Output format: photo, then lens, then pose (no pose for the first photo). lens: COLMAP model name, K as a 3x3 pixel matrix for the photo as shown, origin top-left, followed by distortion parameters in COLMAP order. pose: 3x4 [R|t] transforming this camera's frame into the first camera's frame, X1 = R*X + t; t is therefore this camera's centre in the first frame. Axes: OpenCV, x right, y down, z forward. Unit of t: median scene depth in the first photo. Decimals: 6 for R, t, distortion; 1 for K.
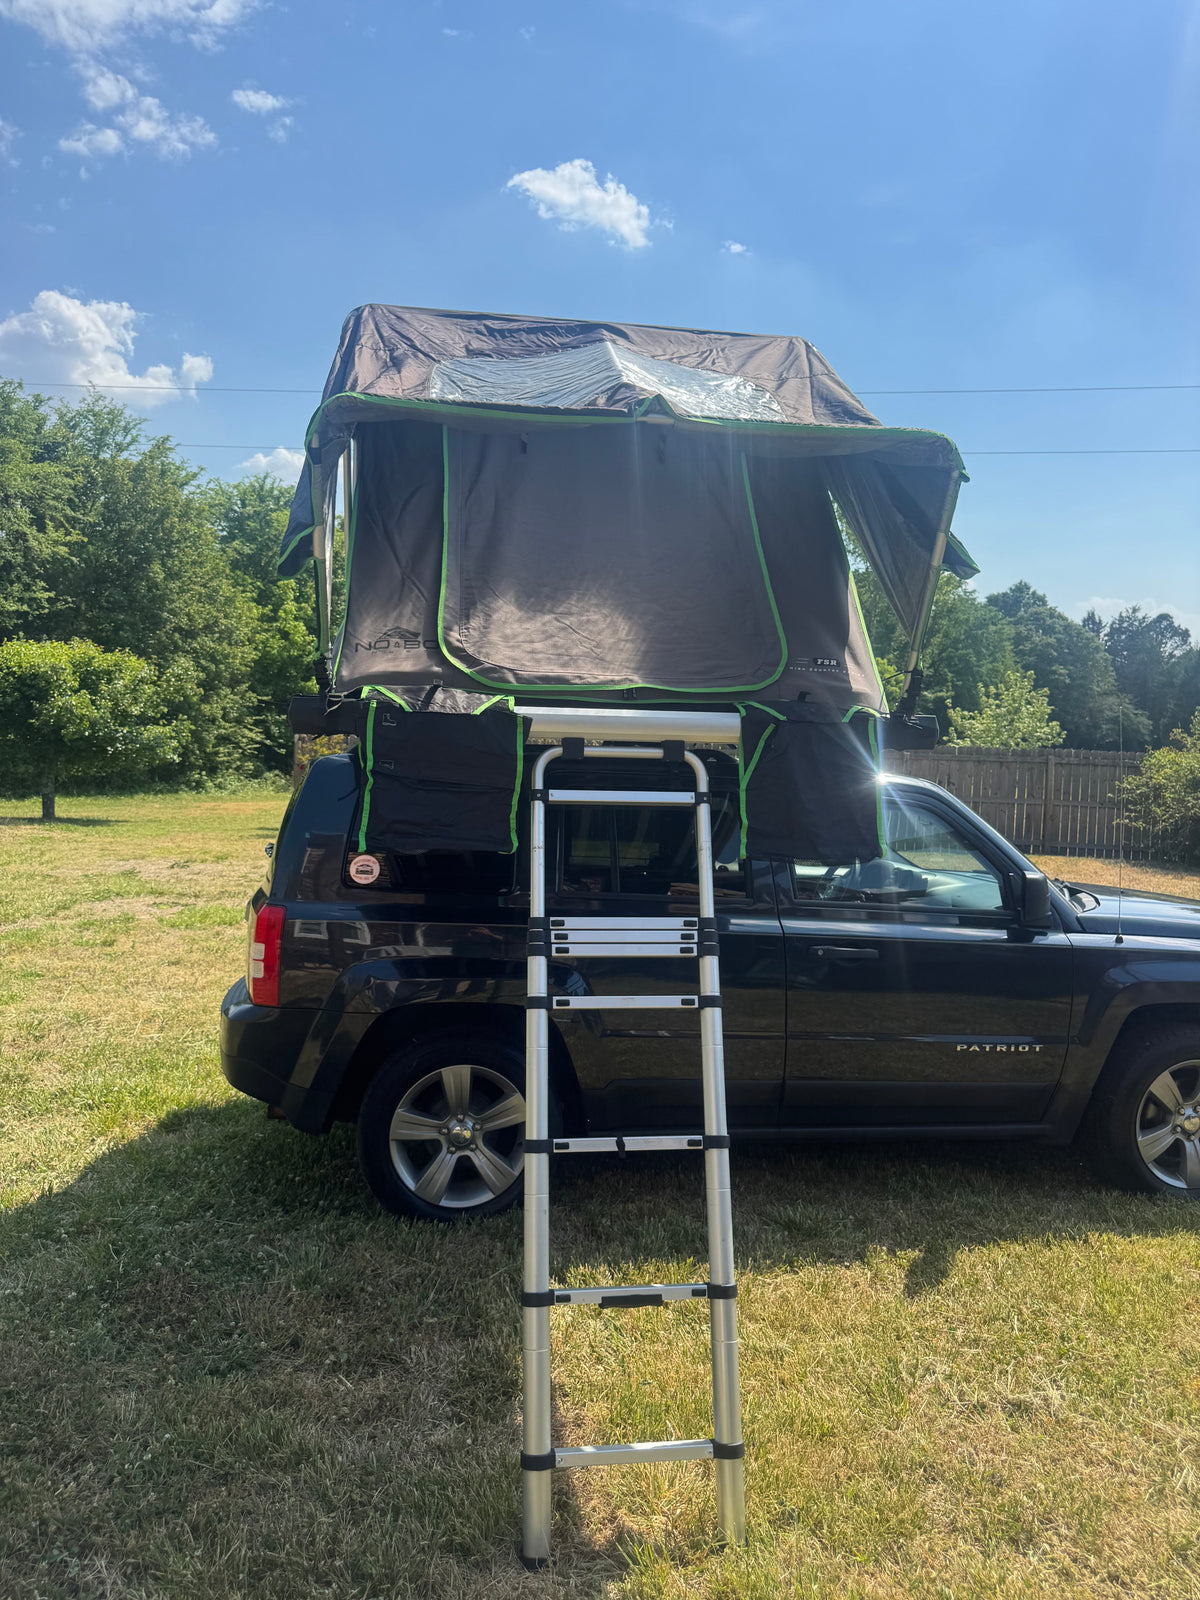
lens RADIAL K [[1132.6, 0, 600.2], [0, 1132.6, 789.3], [0, 0, 1]] dist [0.024246, -0.034720]
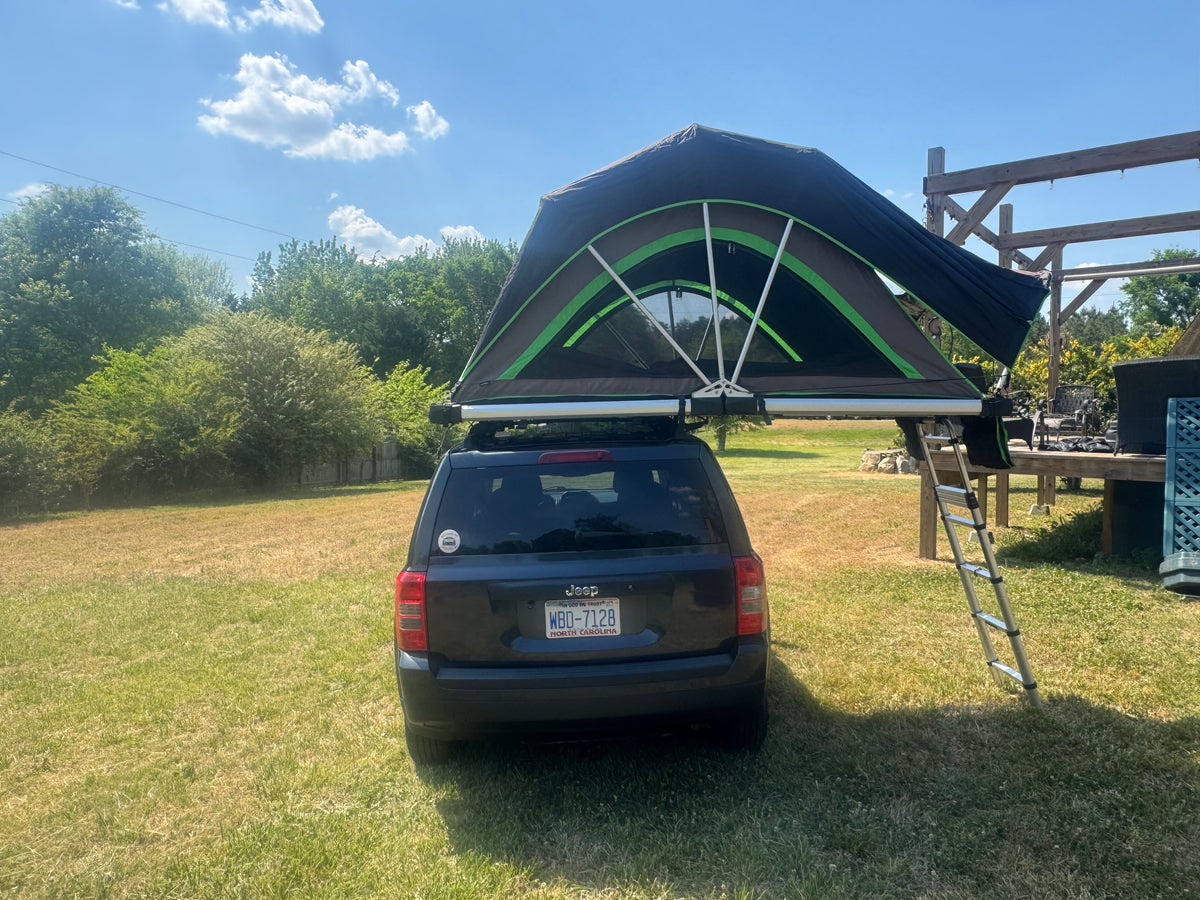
lens RADIAL K [[800.5, 0, 584.1], [0, 800.5, 452.5], [0, 0, 1]] dist [0.039106, -0.058661]
pose [[0.118218, -0.072098, 0.990367, -1.231502], [0.065106, 0.995777, 0.064721, -0.088519], [-0.990851, 0.056827, 0.122413, 1.089881]]
